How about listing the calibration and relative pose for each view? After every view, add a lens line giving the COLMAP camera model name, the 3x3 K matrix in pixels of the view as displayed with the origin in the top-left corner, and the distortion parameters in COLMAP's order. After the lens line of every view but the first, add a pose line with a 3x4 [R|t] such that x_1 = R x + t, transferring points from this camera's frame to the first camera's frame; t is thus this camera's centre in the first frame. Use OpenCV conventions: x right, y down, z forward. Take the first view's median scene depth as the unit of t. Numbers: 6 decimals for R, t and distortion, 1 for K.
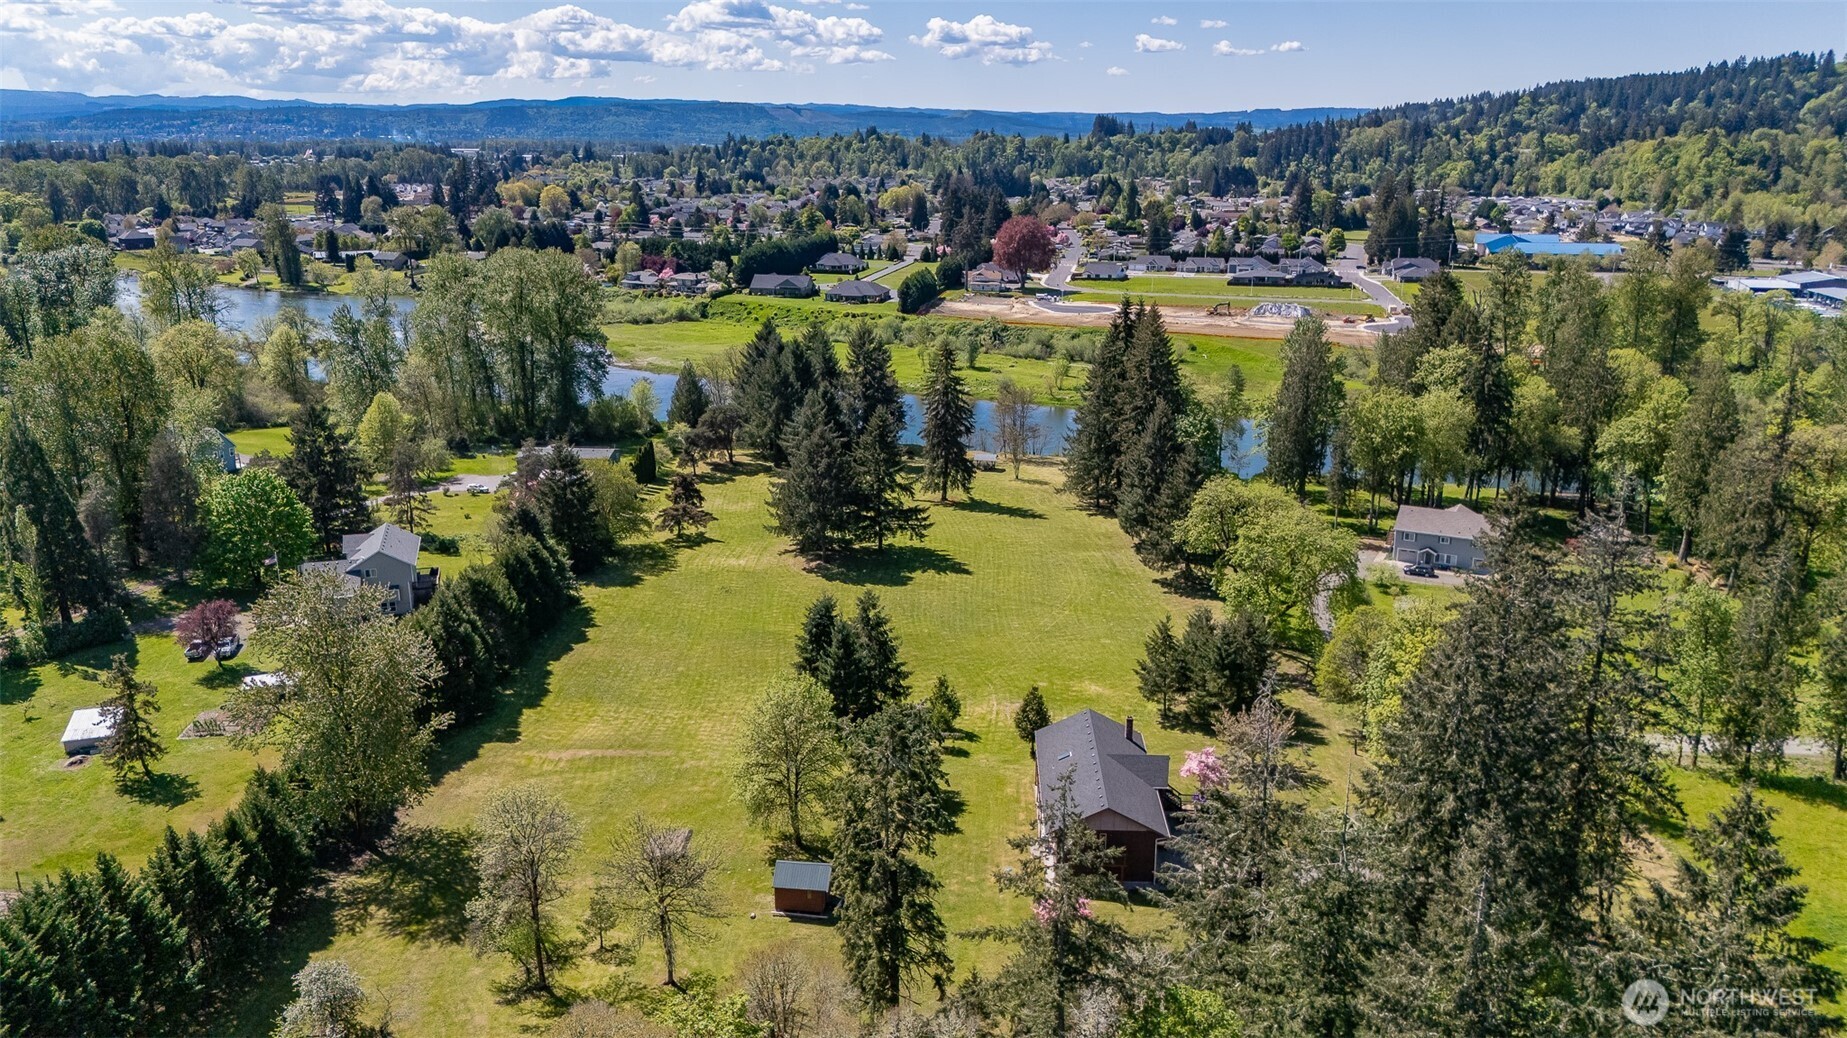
lens RADIAL K [[1354.2, 0, 923.5], [0, 1354.2, 519.0], [0, 0, 1]] dist [0.076042, -0.074745]
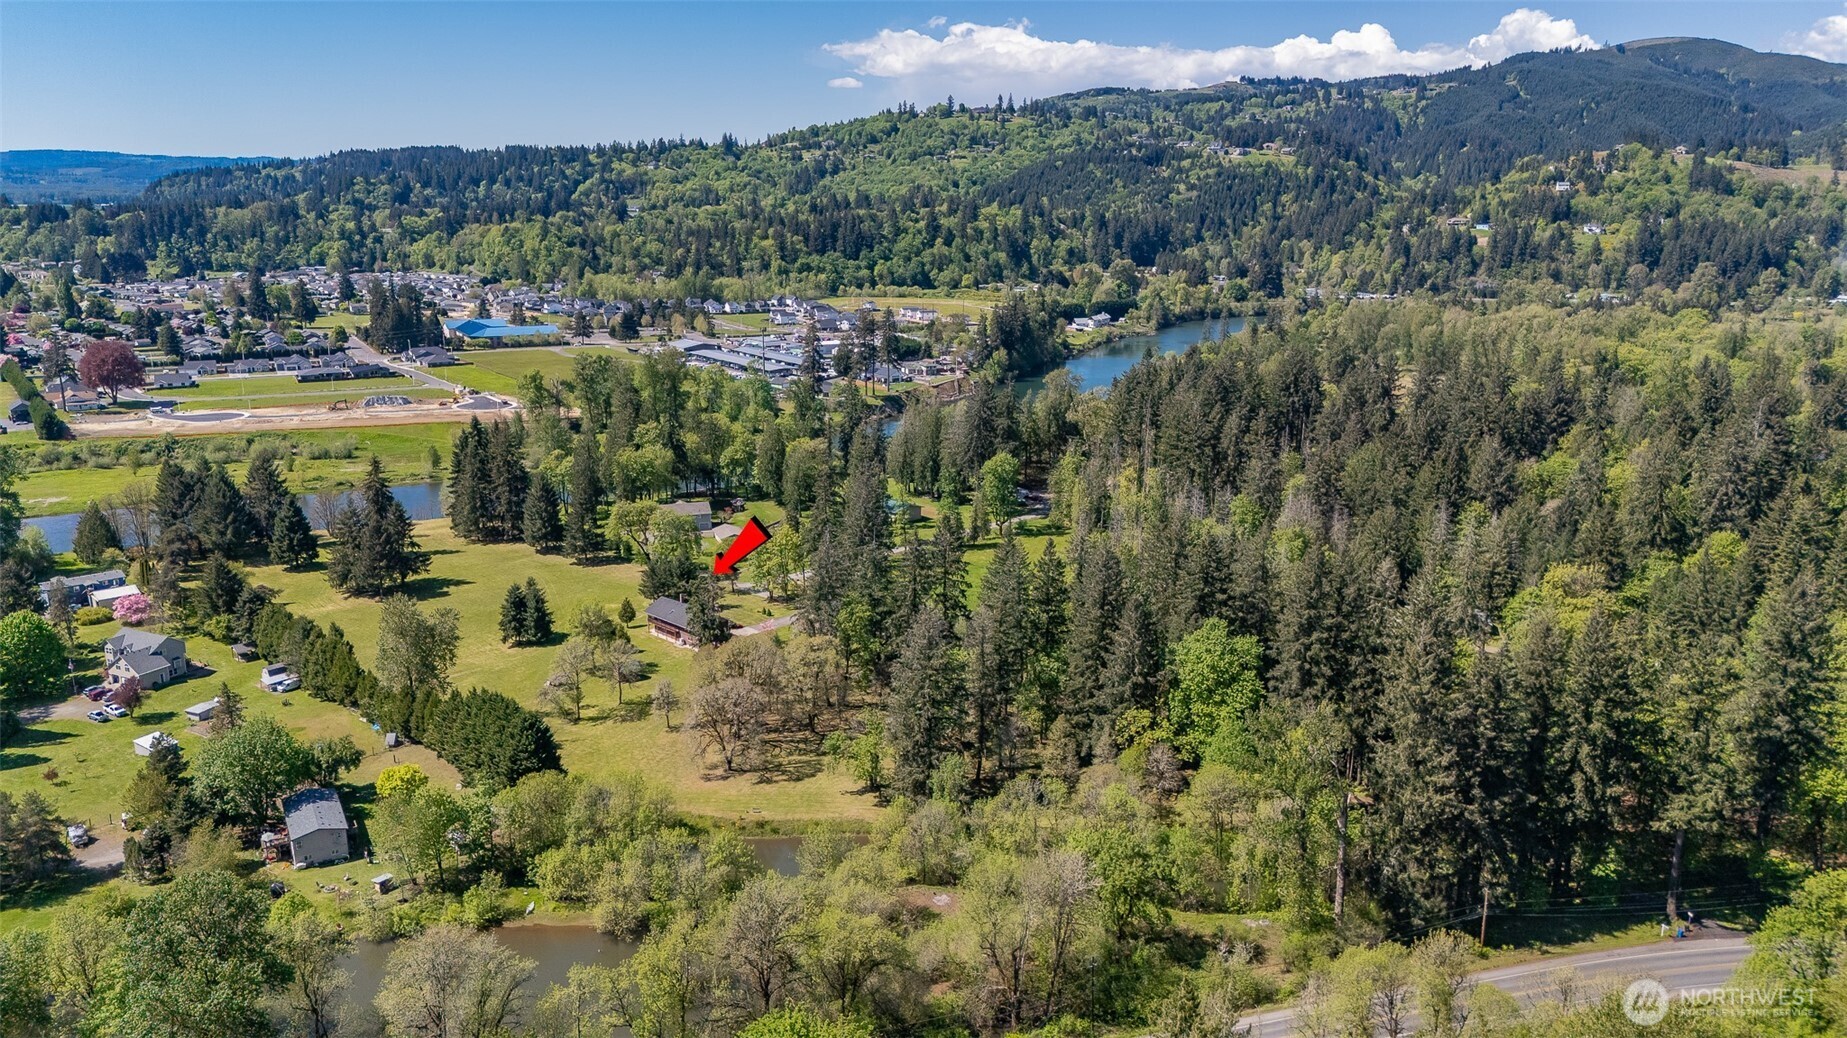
lens RADIAL K [[1354.2, 0, 923.5], [0, 1354.2, 519.0], [0, 0, 1]] dist [0.076042, -0.074745]
pose [[0.678647, -0.175124, 0.713281, -0.847758], [0.197225, 0.978941, 0.052700, -0.019913], [-0.707489, 0.104912, 0.698894, -0.690052]]
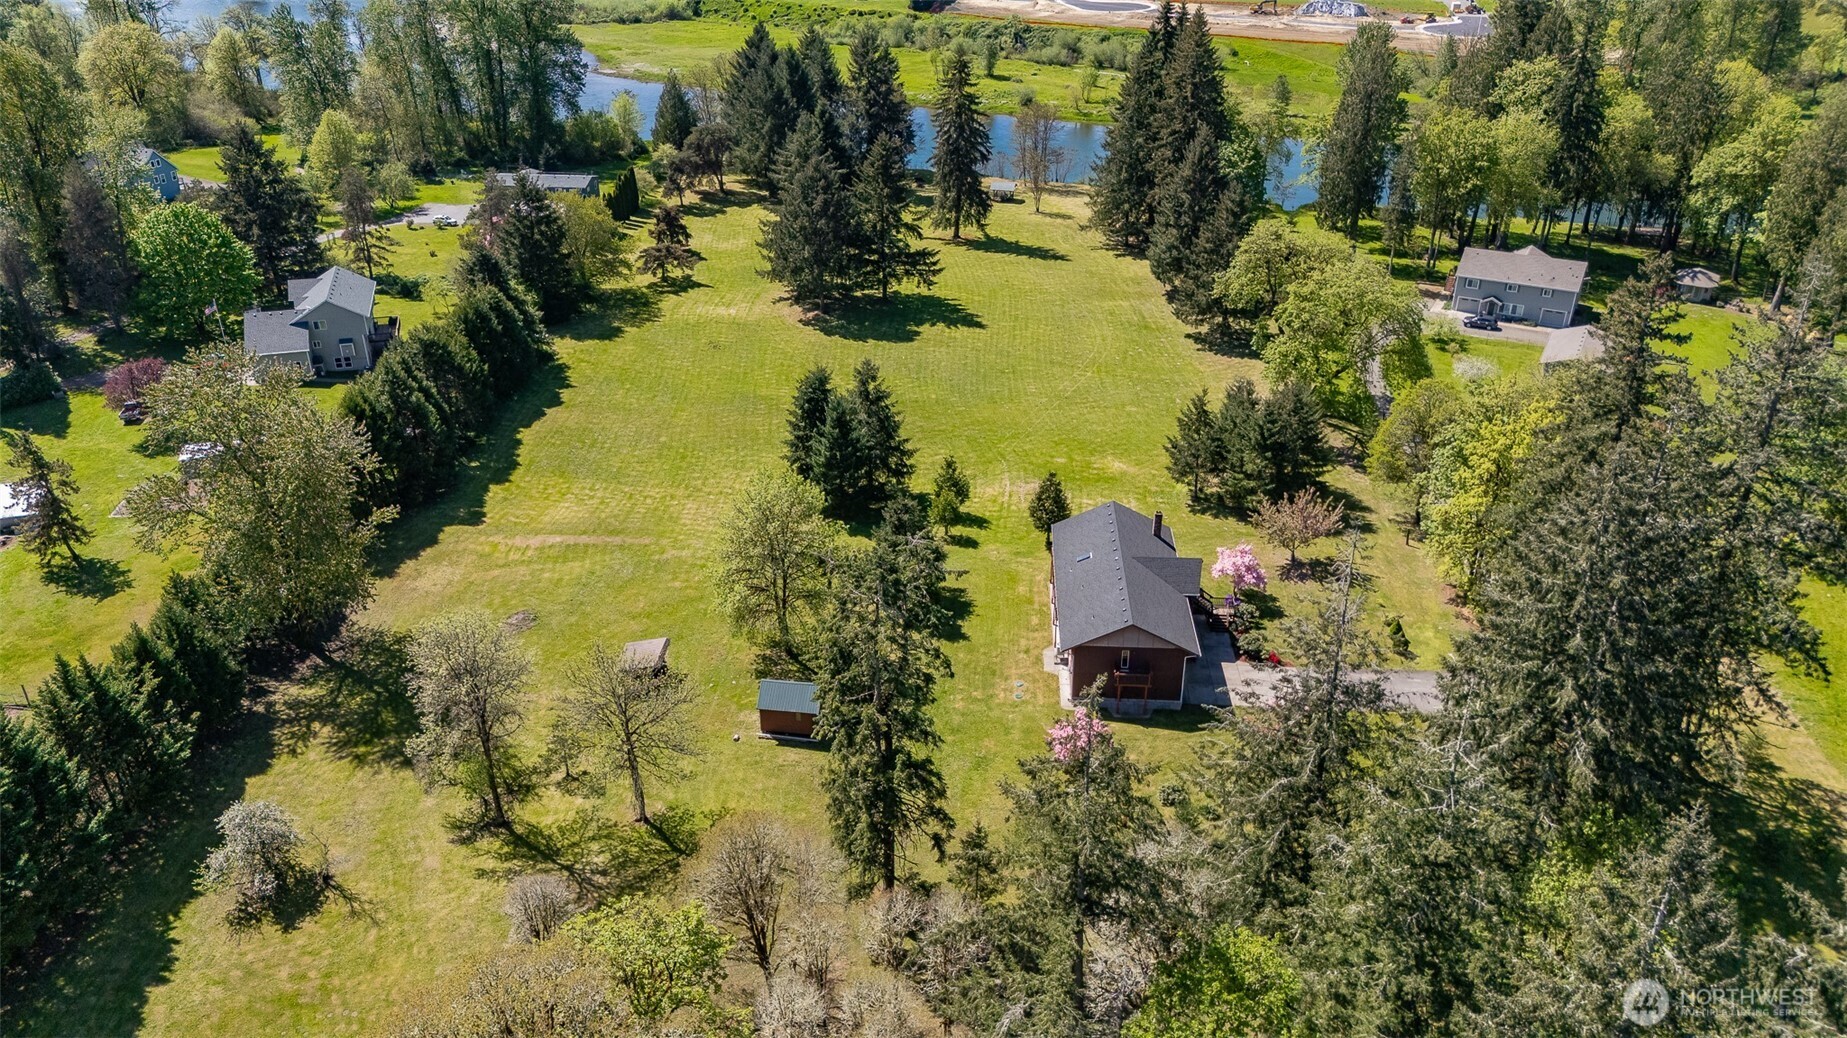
lens RADIAL K [[1354.2, 0, 923.5], [0, 1354.2, 519.0], [0, 0, 1]] dist [0.076042, -0.074745]
pose [[0.999930, 0.005327, -0.010564, 0.004674], [-0.003021, 0.978258, 0.207369, -0.022159], [0.011439, -0.207323, 0.978206, 0.085087]]
